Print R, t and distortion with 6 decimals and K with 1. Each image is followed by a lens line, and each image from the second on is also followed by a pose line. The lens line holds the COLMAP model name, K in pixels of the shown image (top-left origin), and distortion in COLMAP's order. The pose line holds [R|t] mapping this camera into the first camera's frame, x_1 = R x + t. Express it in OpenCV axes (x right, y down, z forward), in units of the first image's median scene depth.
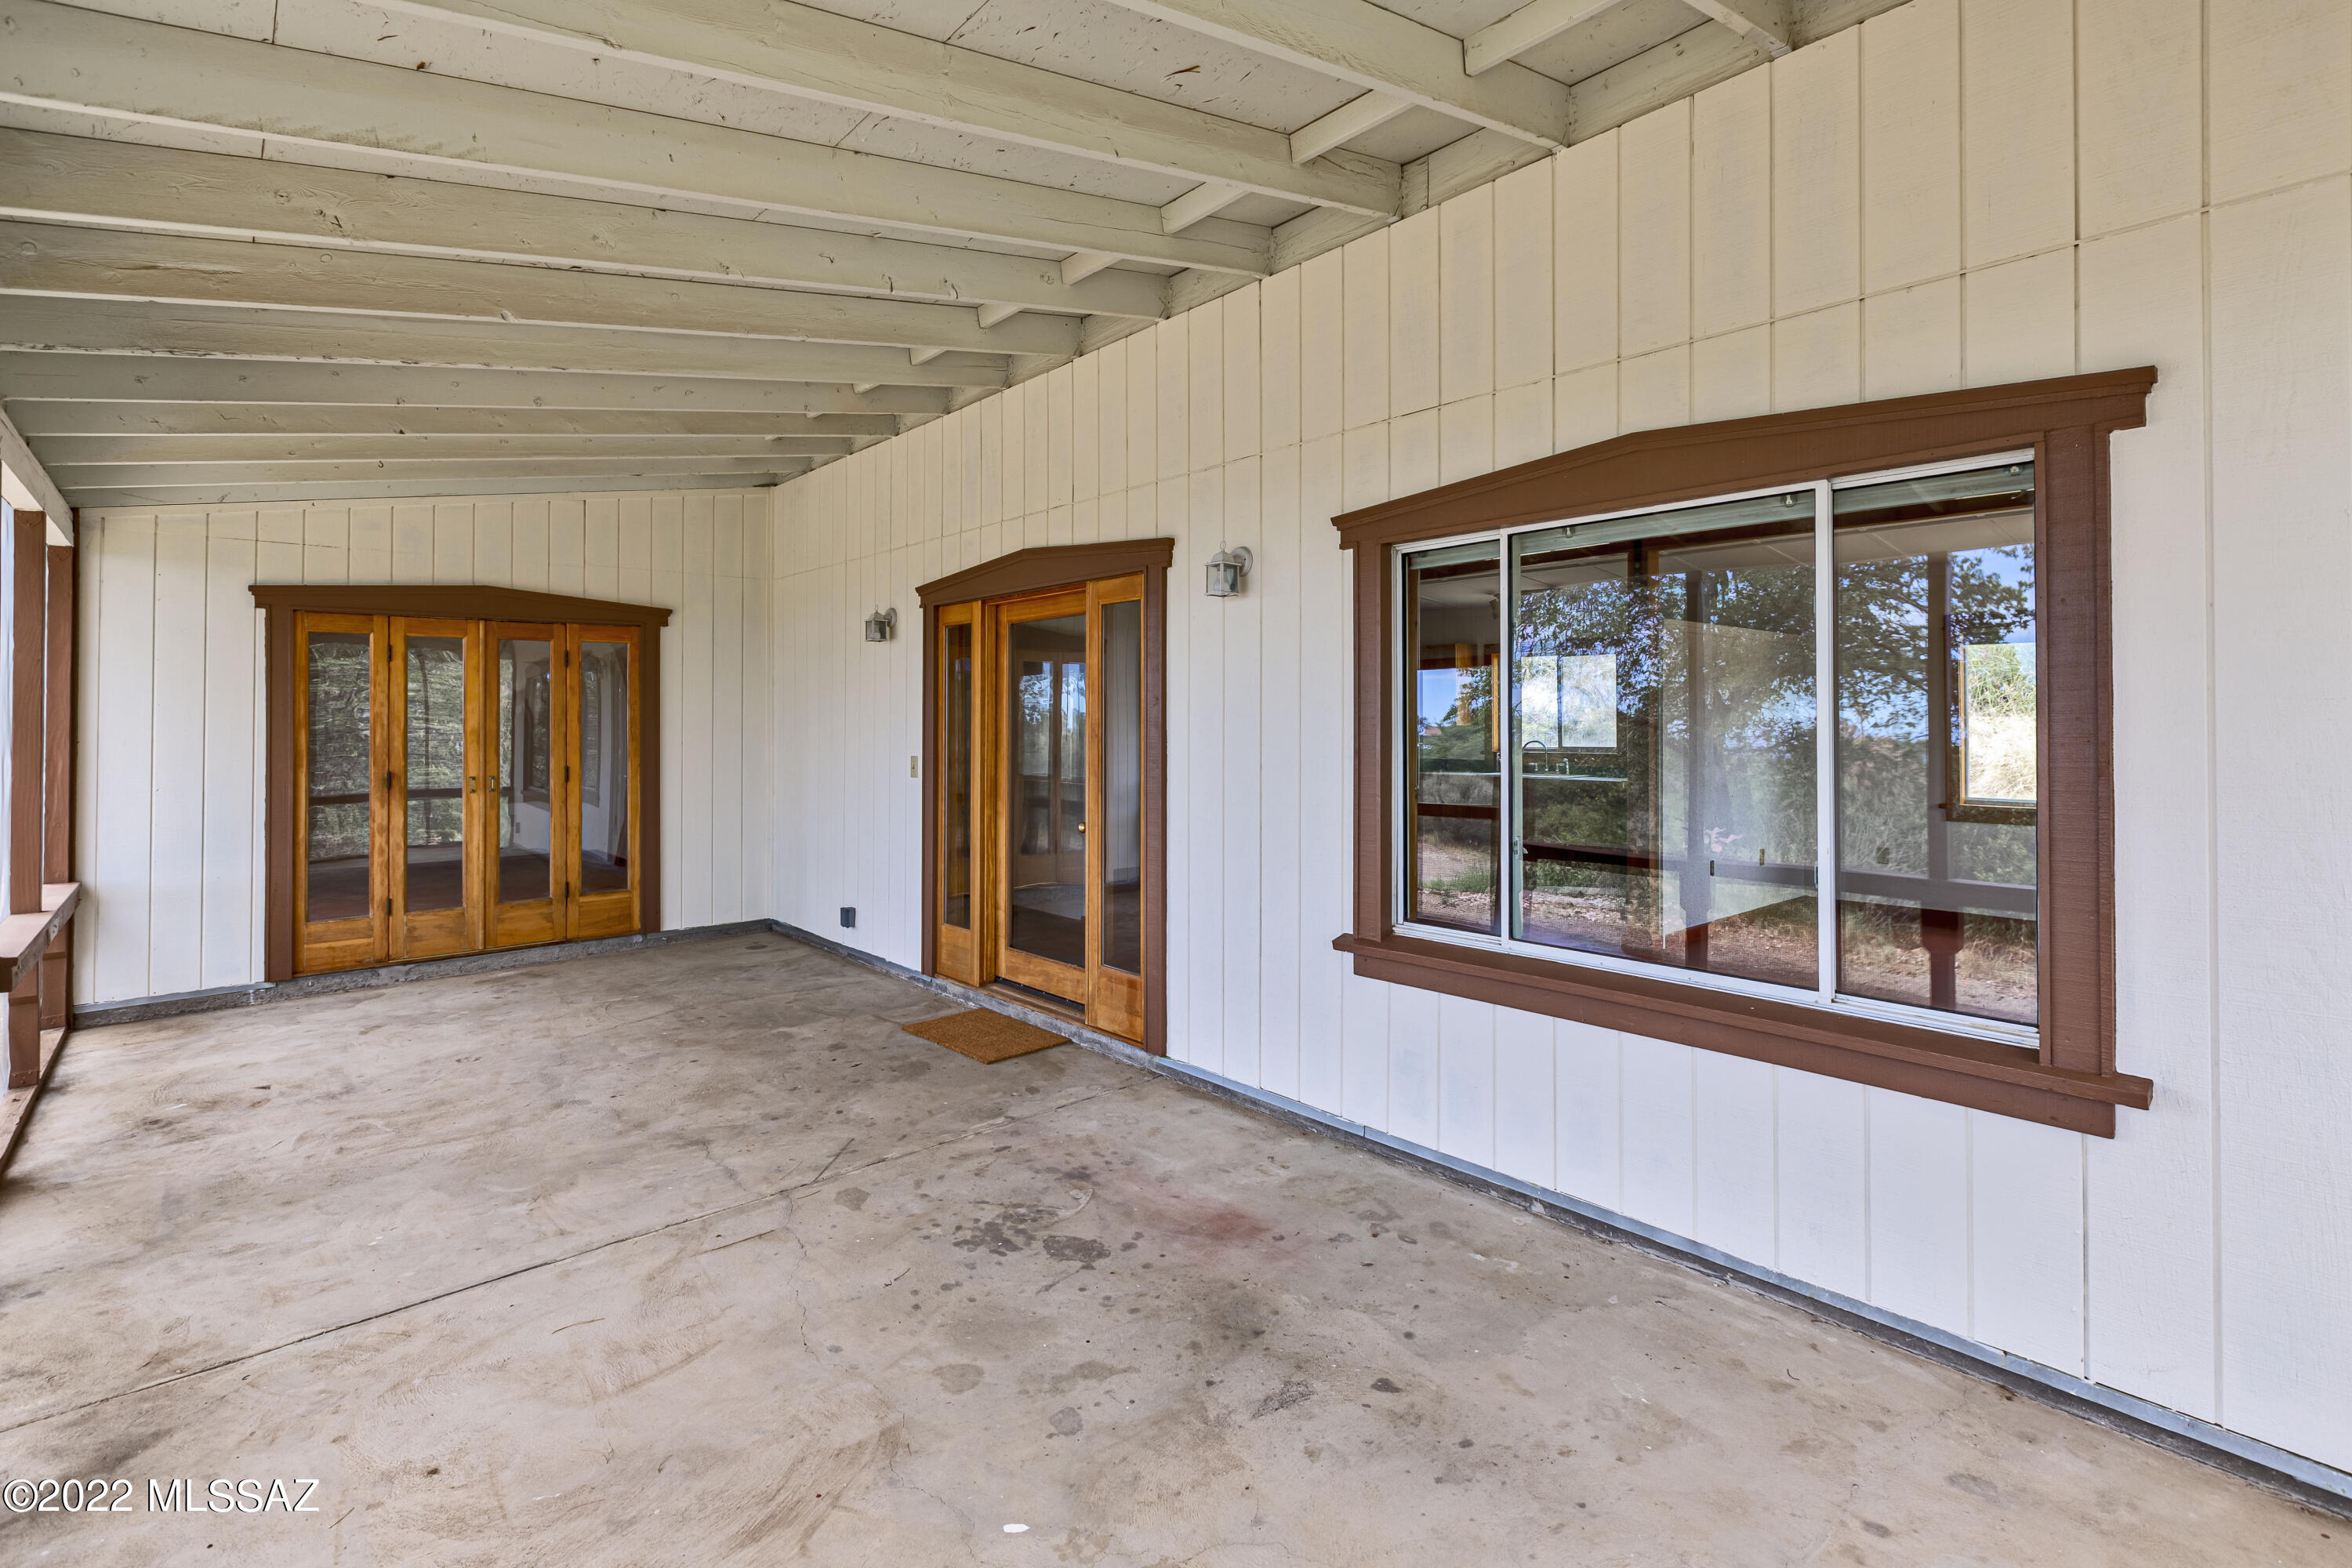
lens RADIAL K [[1089.3, 0, 1175.8], [0, 1089.3, 705.7], [0, 0, 1]] dist [0.002653, 0.000050]
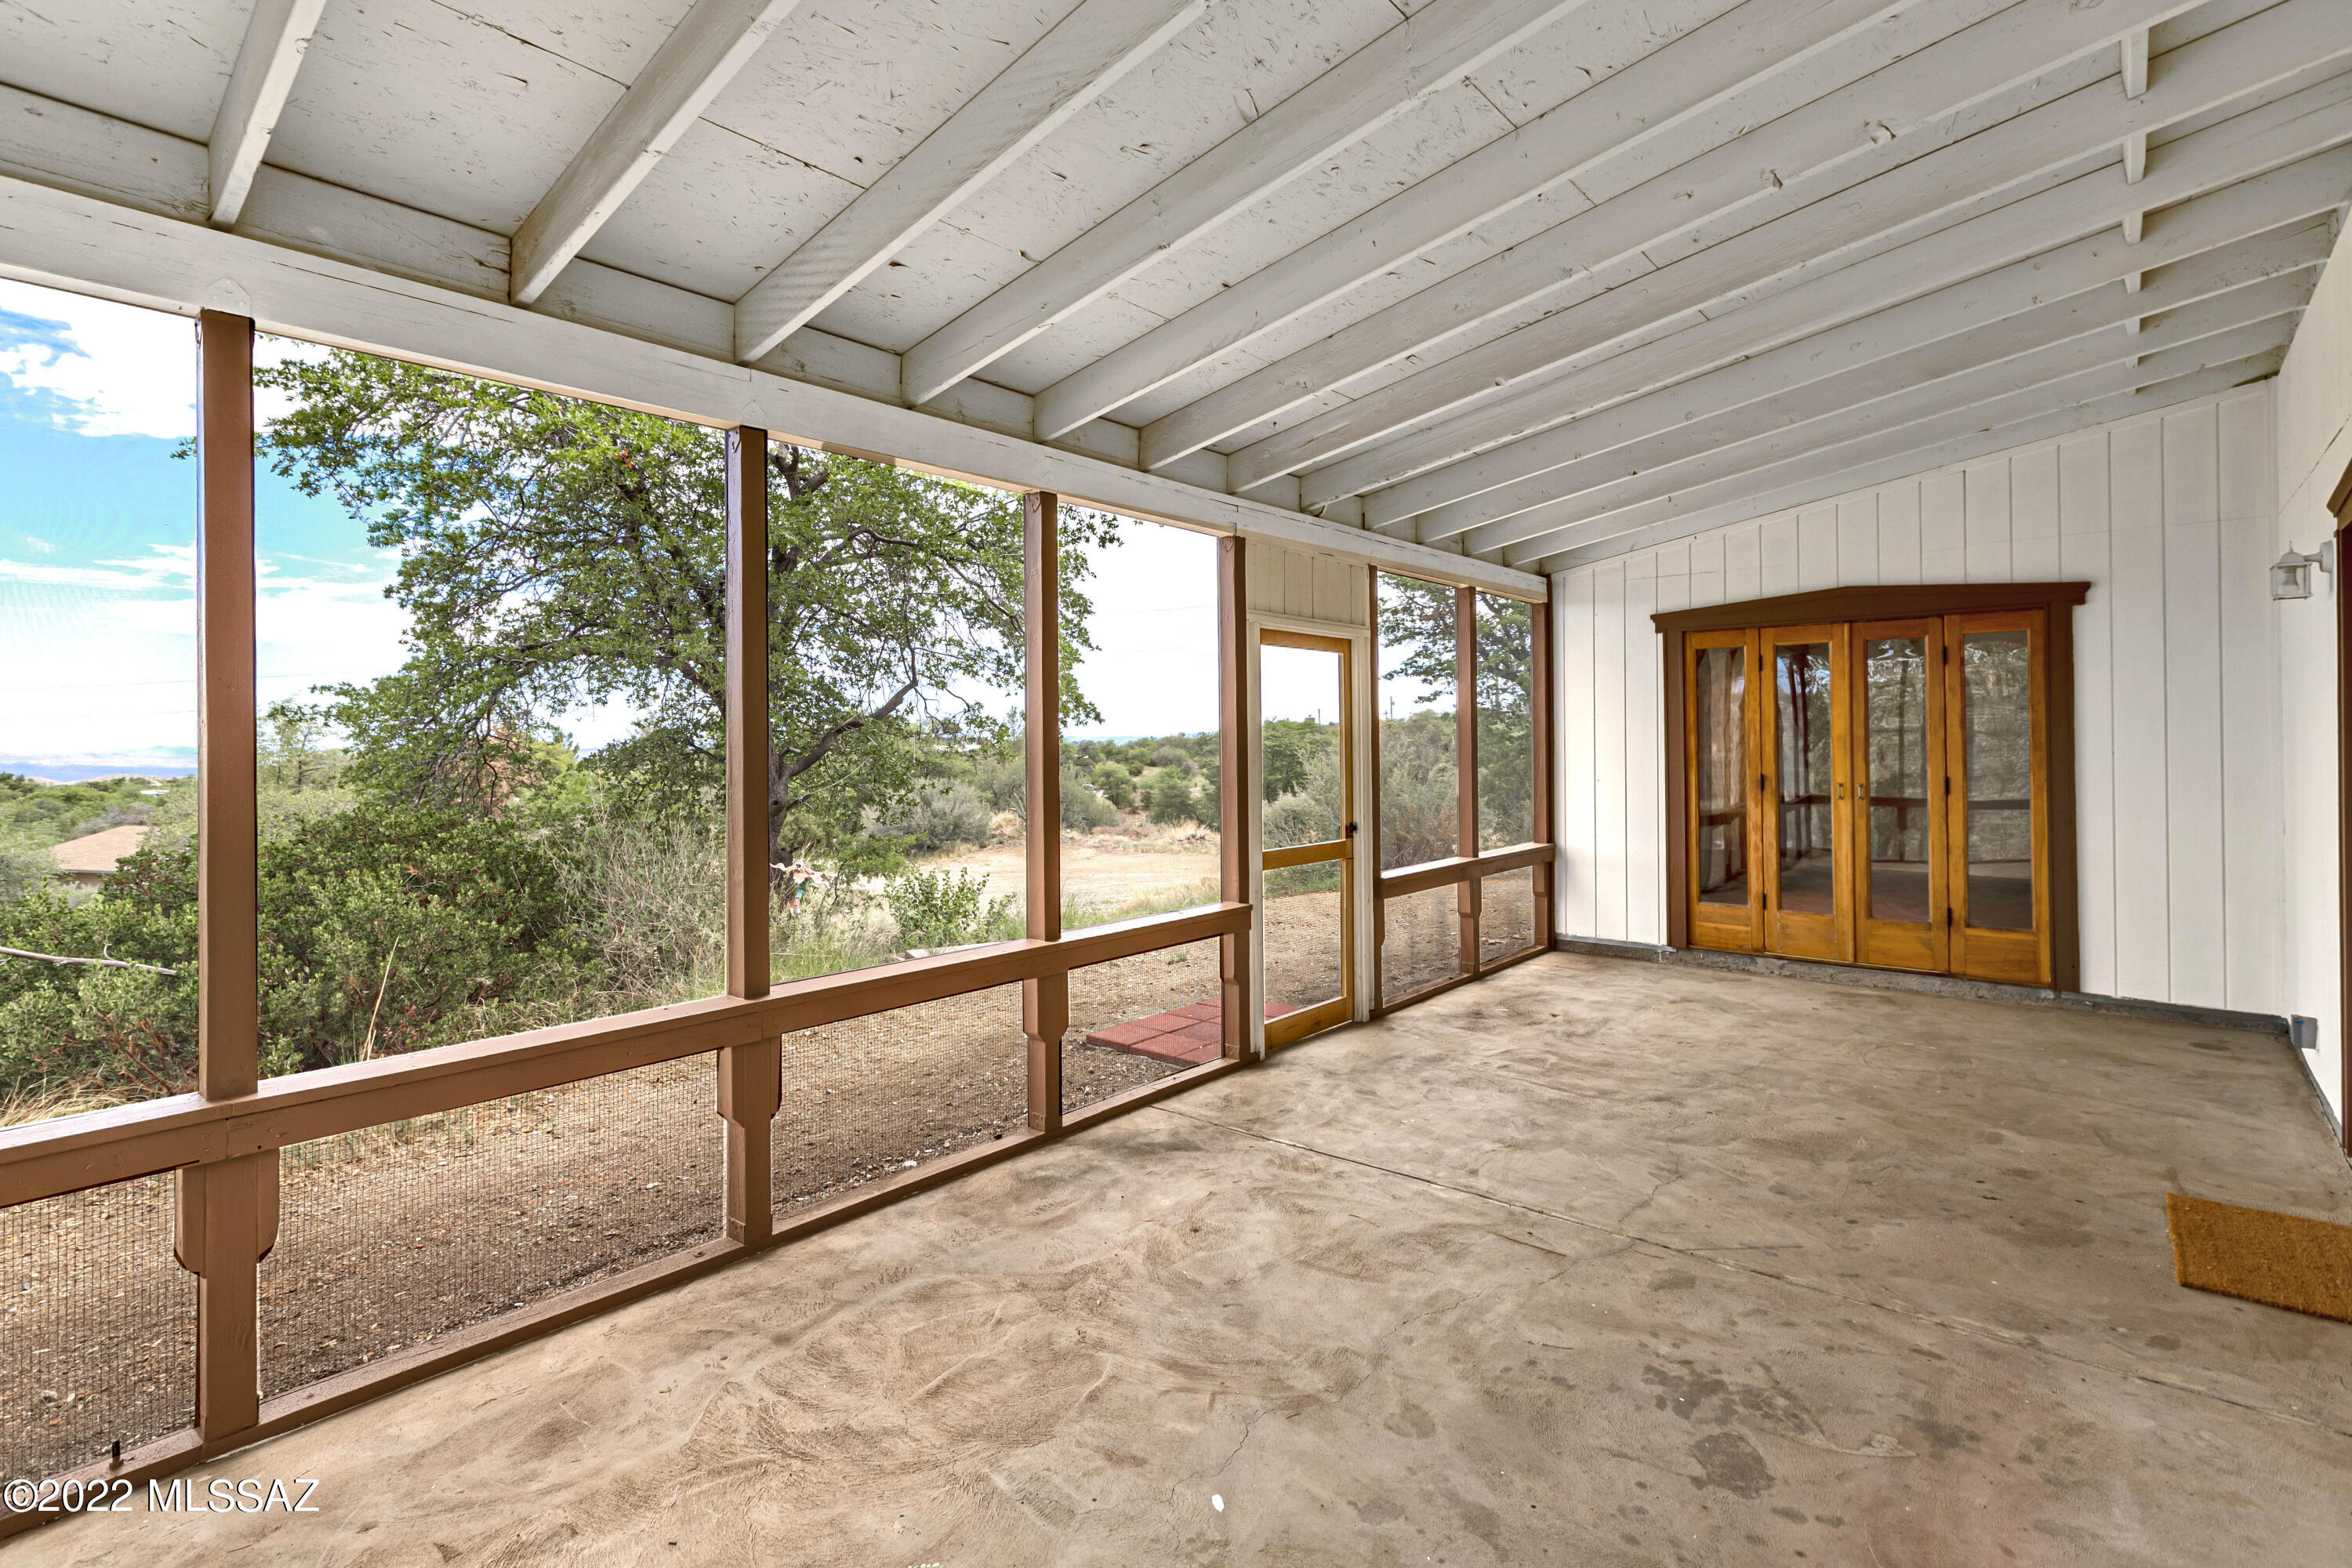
lens RADIAL K [[1115.0, 0, 1115.8], [0, 1115.0, 722.7], [0, 0, 1]] dist [0.001478, 0.000359]
pose [[0.110771, -0.005130, -0.993833, 0.447998], [0.019480, 0.999806, -0.002990, 0.001568], [0.993655, -0.019029, 0.110850, 0.390009]]
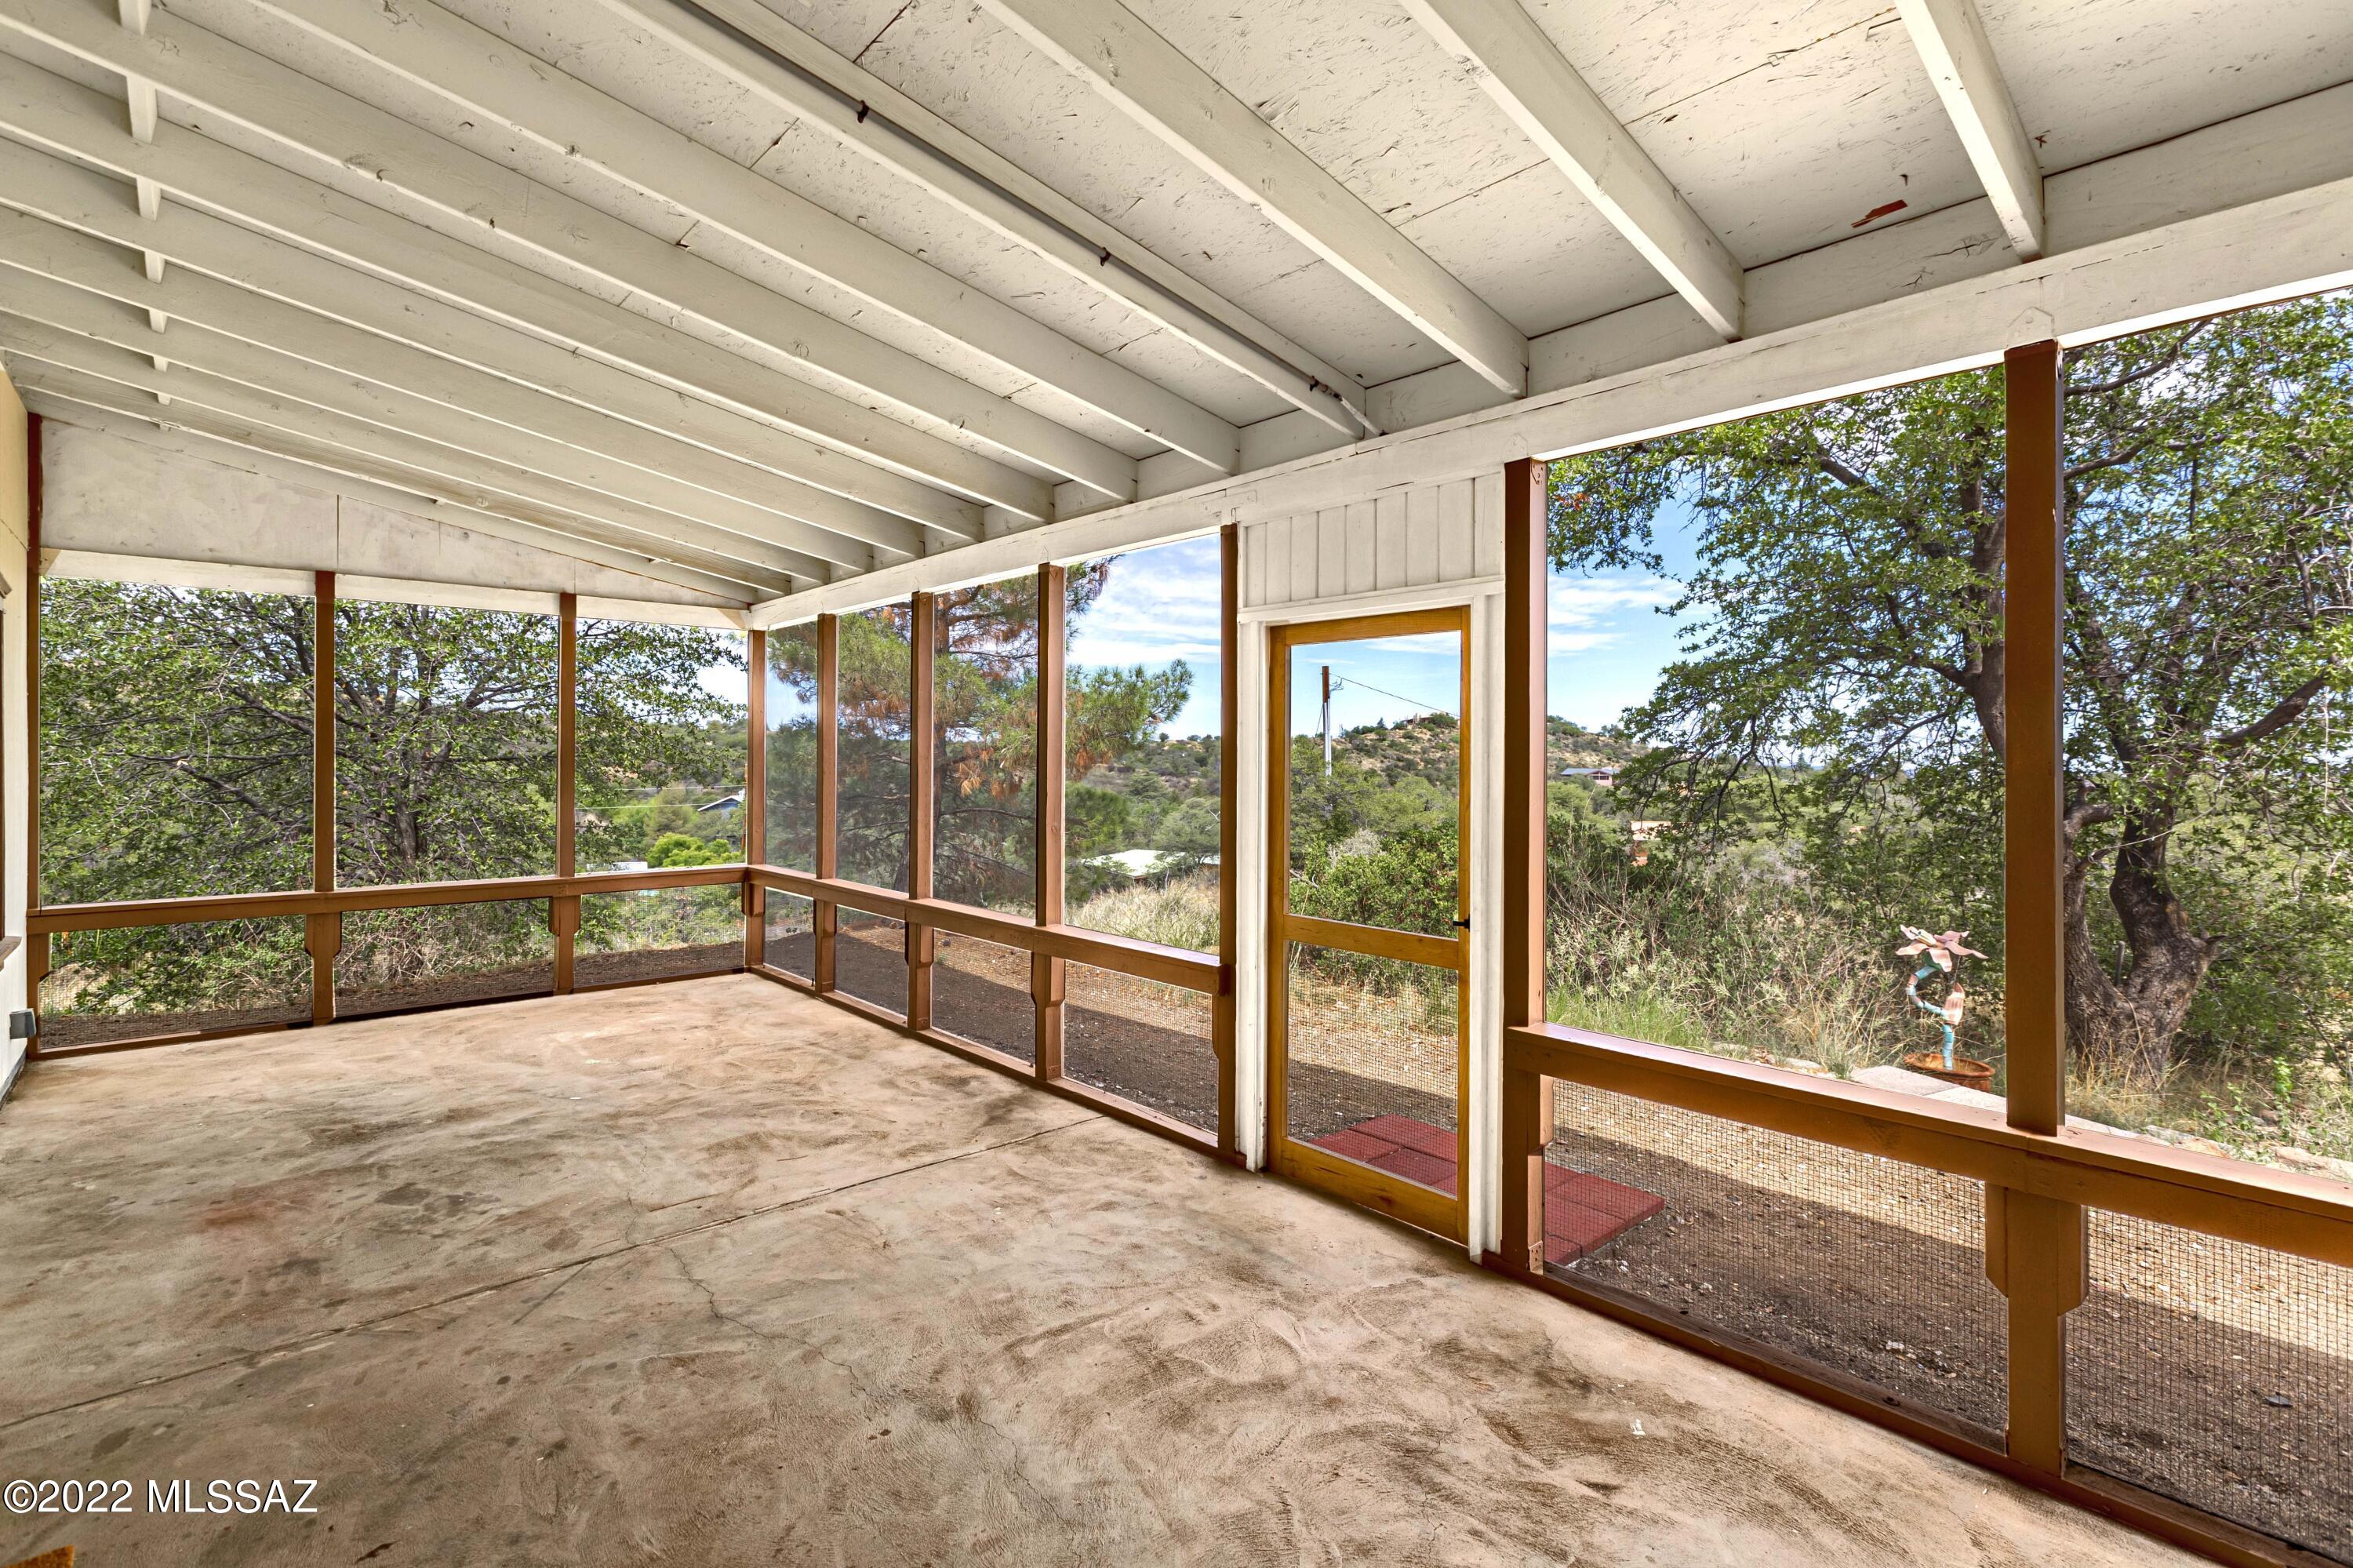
lens RADIAL K [[1079.3, 0, 1178.4], [0, 1079.3, 765.0], [0, 0, 1]] dist [0.000282, -0.000572]
pose [[-0.999898, 0.001800, -0.014169, -0.700547], [0.001911, 0.999968, -0.007791, 0.022738], [0.014154, -0.007818, -0.999869, 1.655363]]
